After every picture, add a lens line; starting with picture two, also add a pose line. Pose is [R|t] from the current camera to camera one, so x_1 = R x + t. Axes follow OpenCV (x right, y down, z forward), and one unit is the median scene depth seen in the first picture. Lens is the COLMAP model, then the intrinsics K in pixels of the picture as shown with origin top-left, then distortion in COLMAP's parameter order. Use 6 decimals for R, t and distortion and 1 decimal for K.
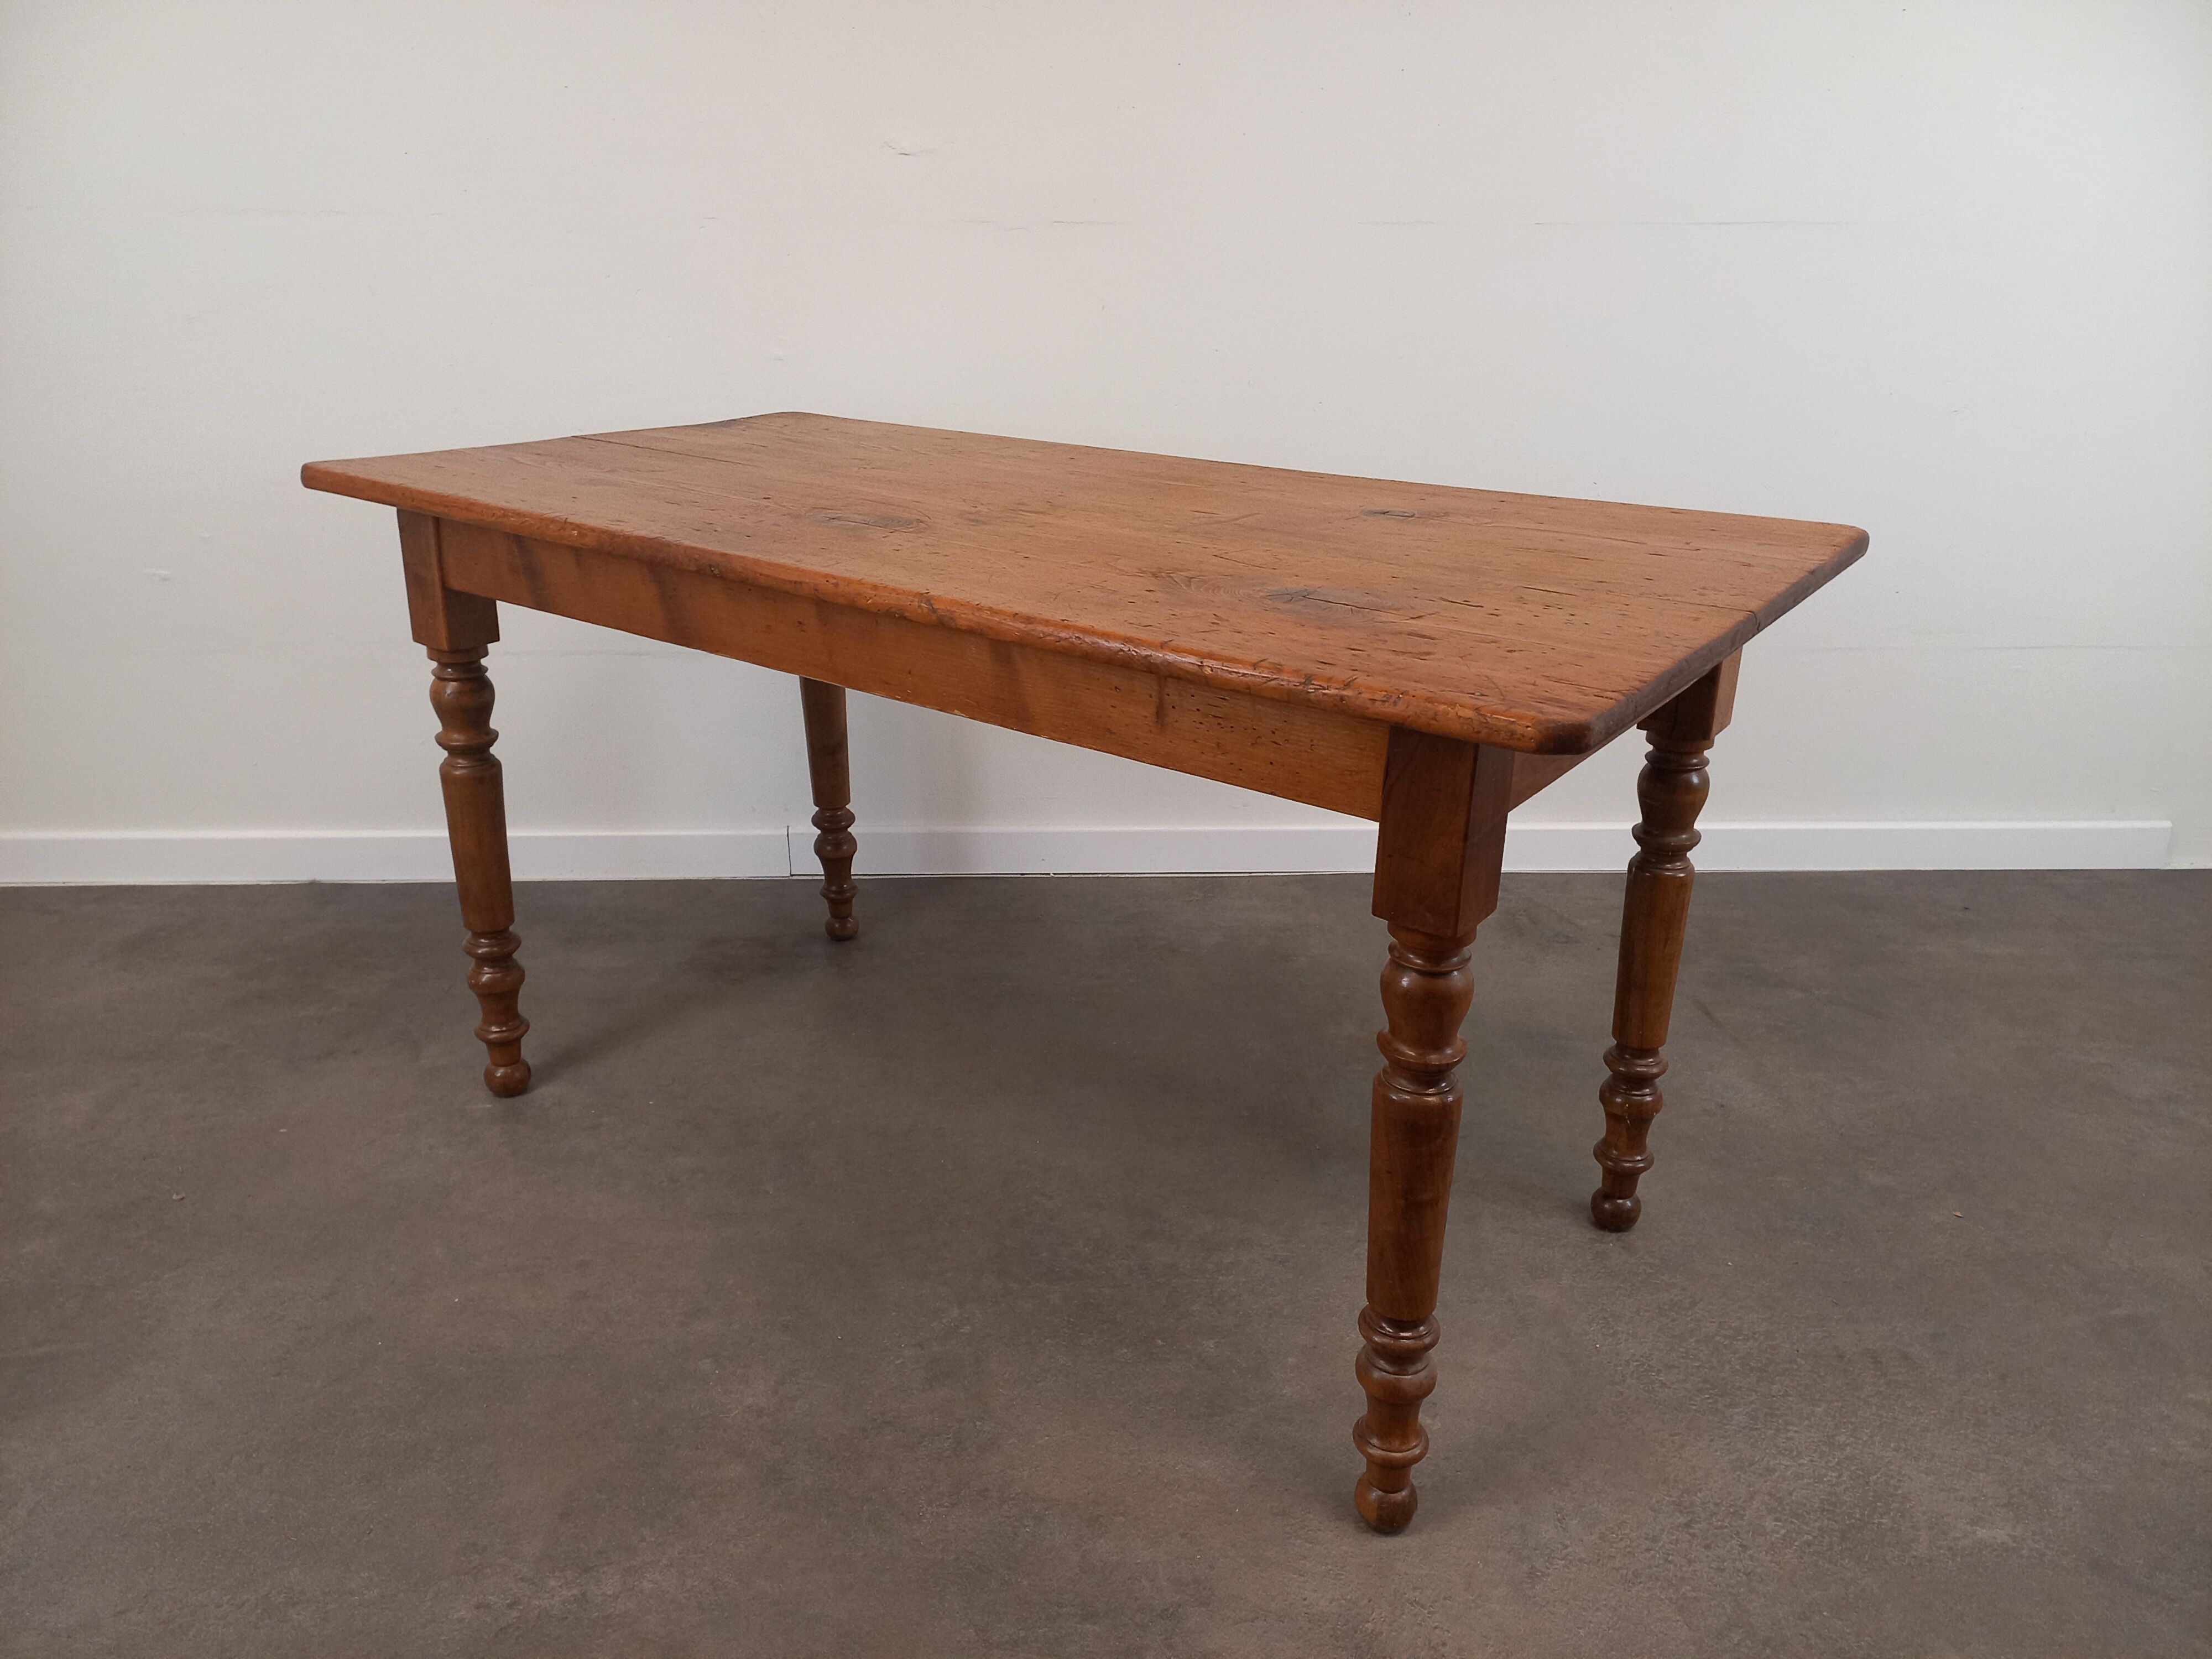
lens RADIAL K [[1627.9, 0, 1101.1], [0, 1627.9, 828.8], [0, 0, 1]] dist [0.052451, -0.042798]
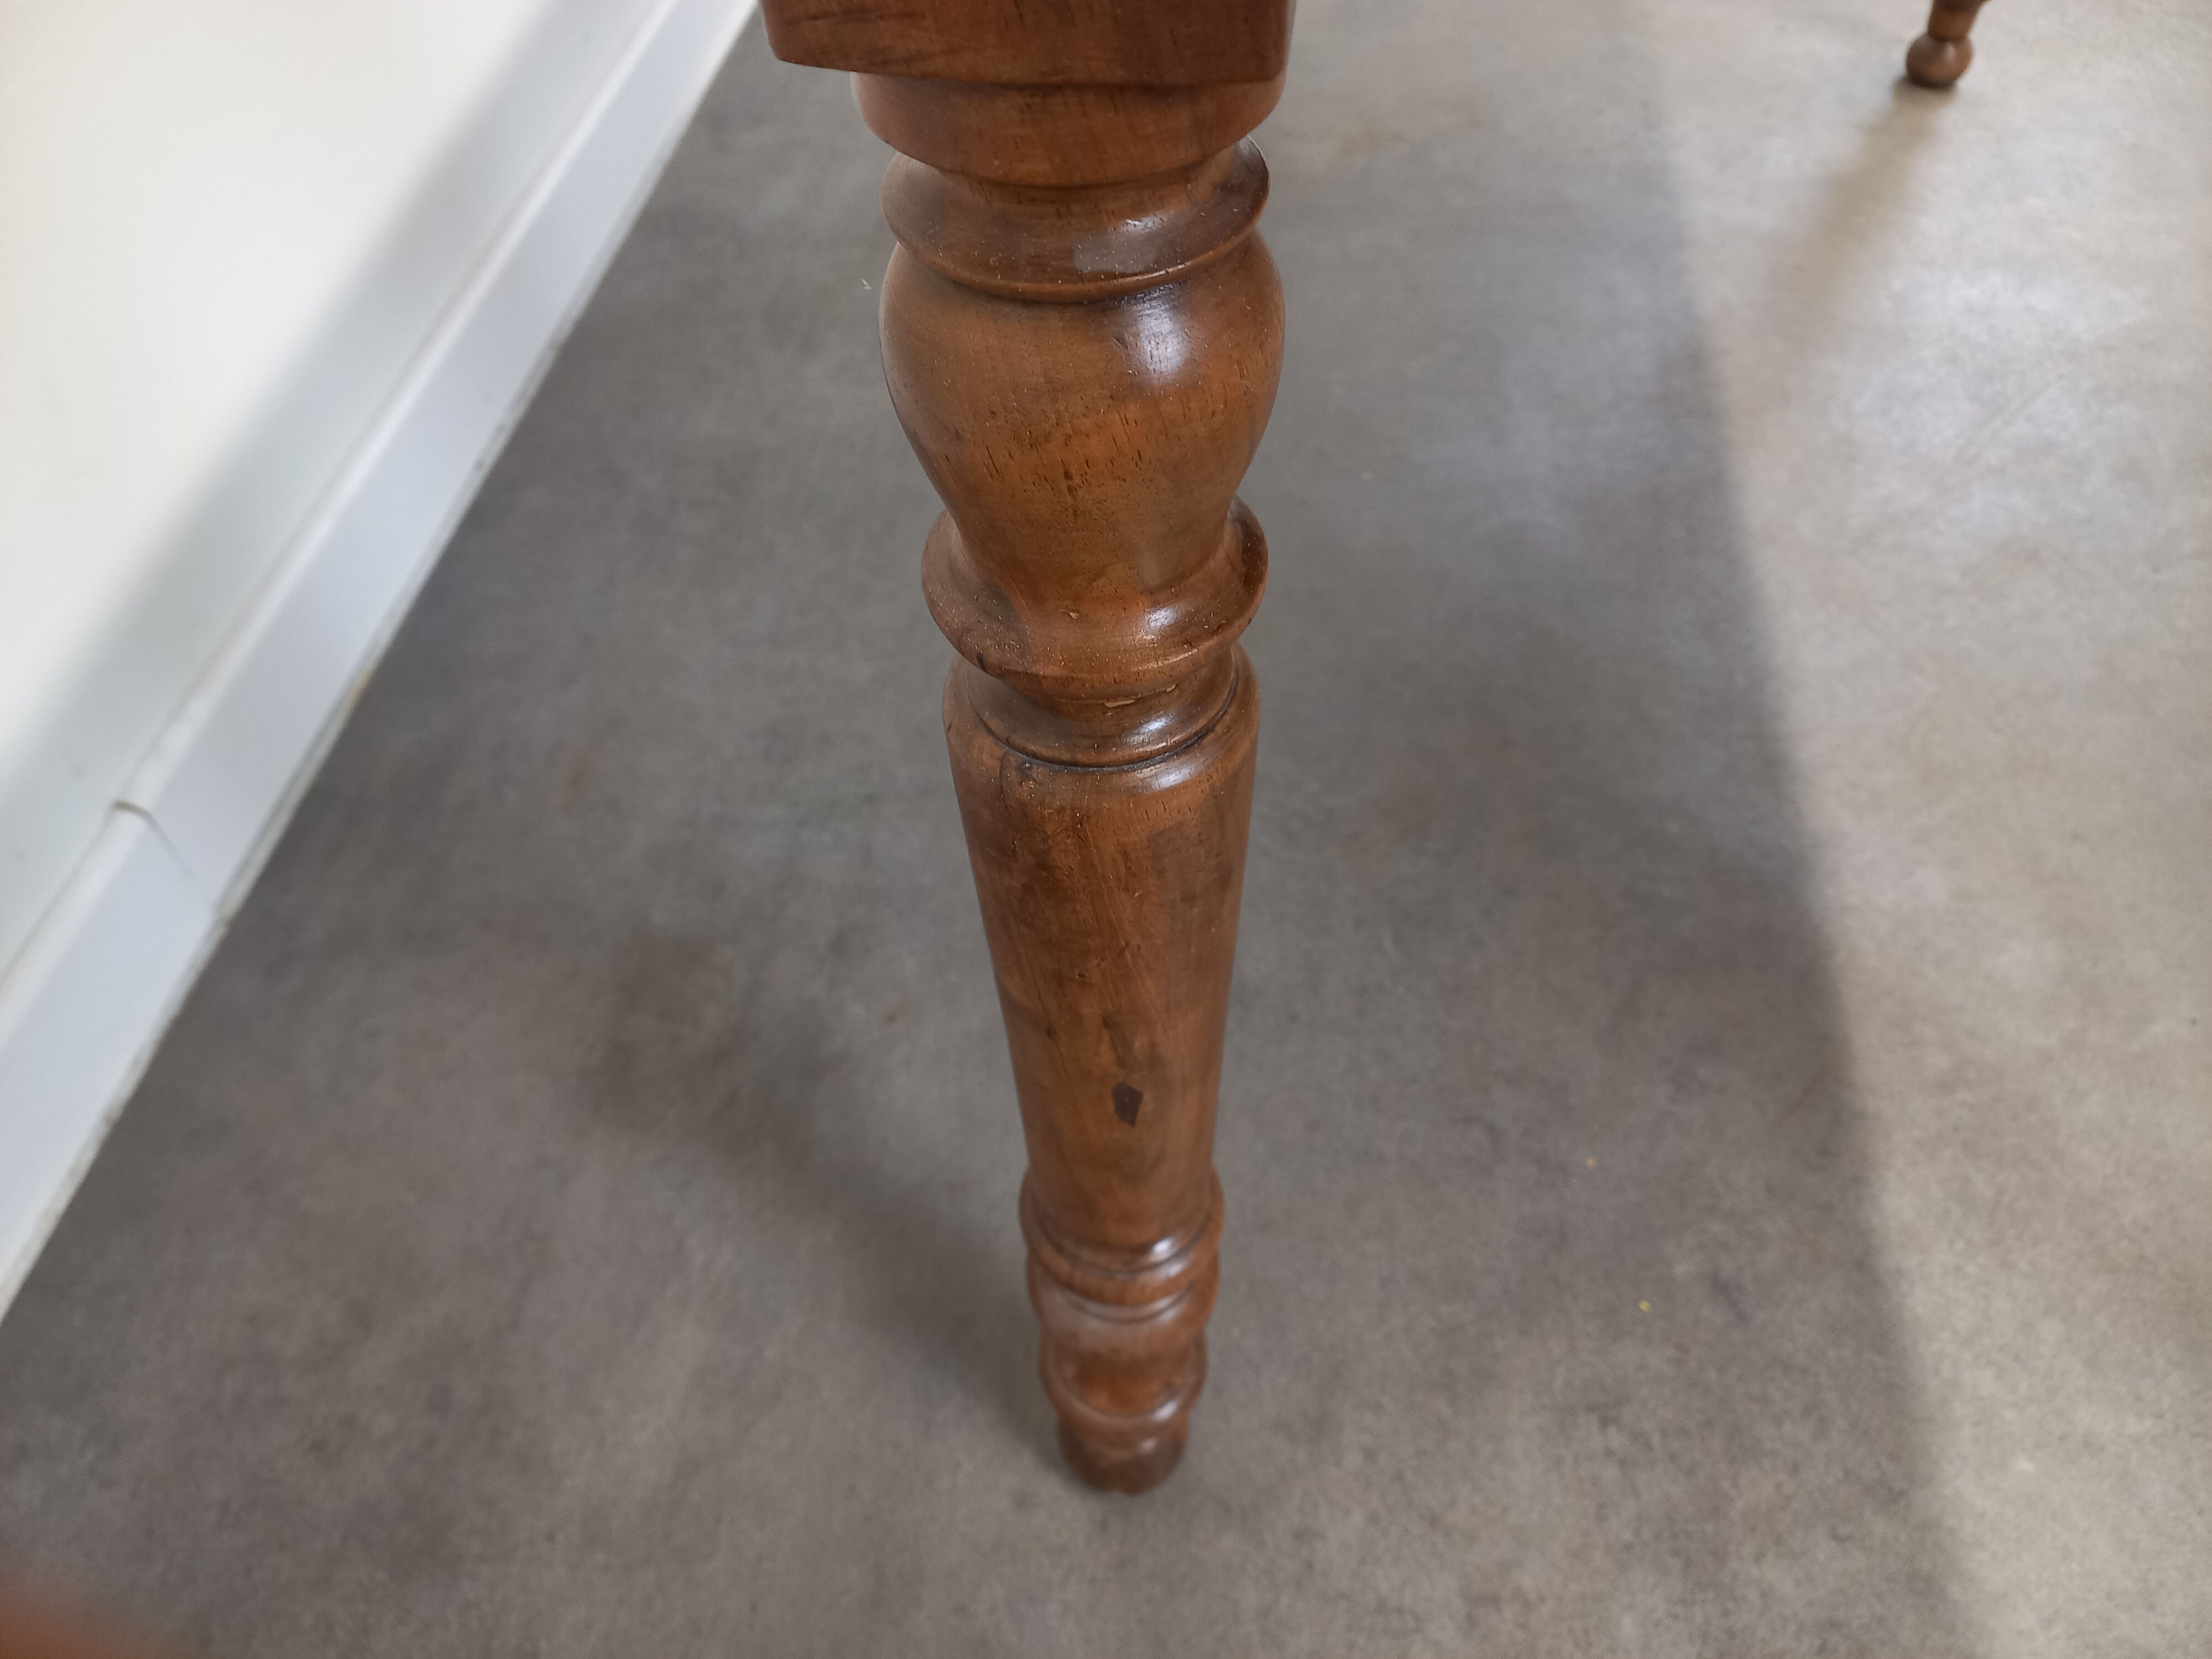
lens RADIAL K [[1673.3, 0, 1083.6], [0, 1673.3, 827.4], [0, 0, 1]] dist [0.060556, -0.104136]
pose [[0.159369, -0.753051, 0.638370, -0.611891], [0.404758, 0.639628, 0.653488, -0.216230], [-0.900429, 0.154240, 0.406740, 1.209906]]
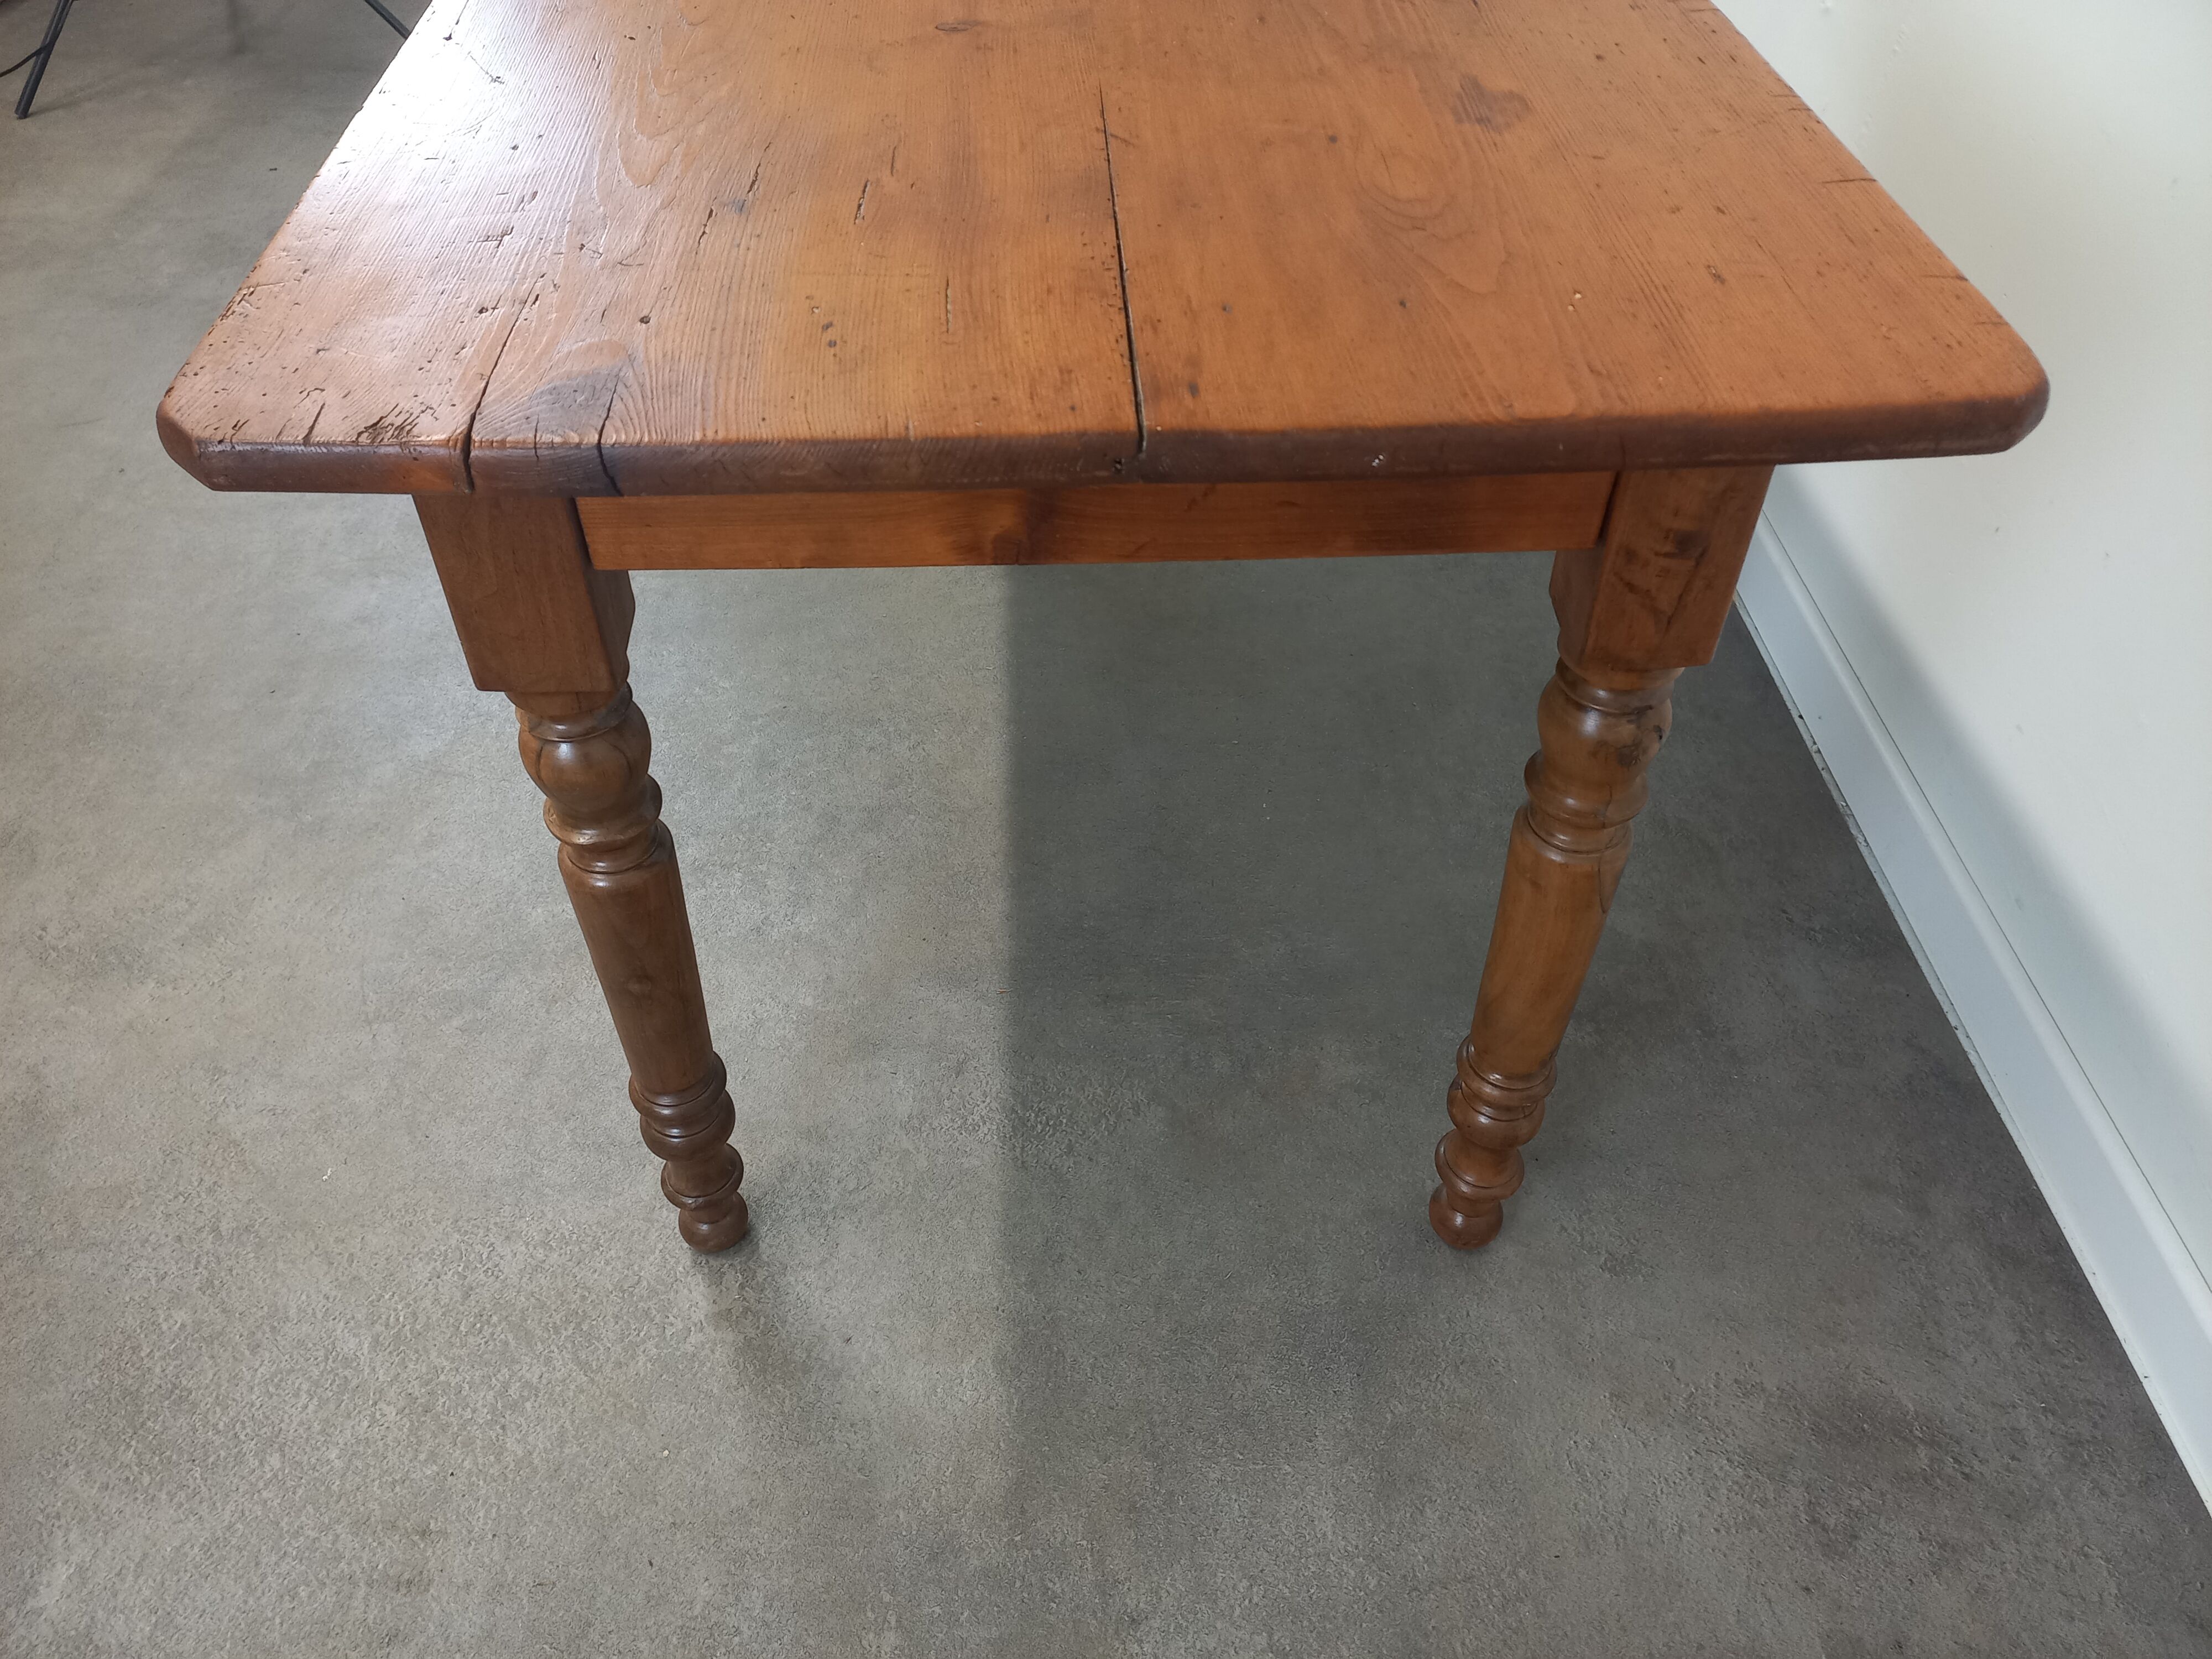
lens RADIAL K [[1636.3, 0, 1096.6], [0, 1636.3, 850.8], [0, 0, 1]] dist [0.047553, -0.039890]
pose [[-0.003700, 0.702059, -0.712109, 0.749427], [-0.401126, 0.651270, 0.644162, -0.408775], [0.916015, 0.288029, 0.279205, 1.008697]]
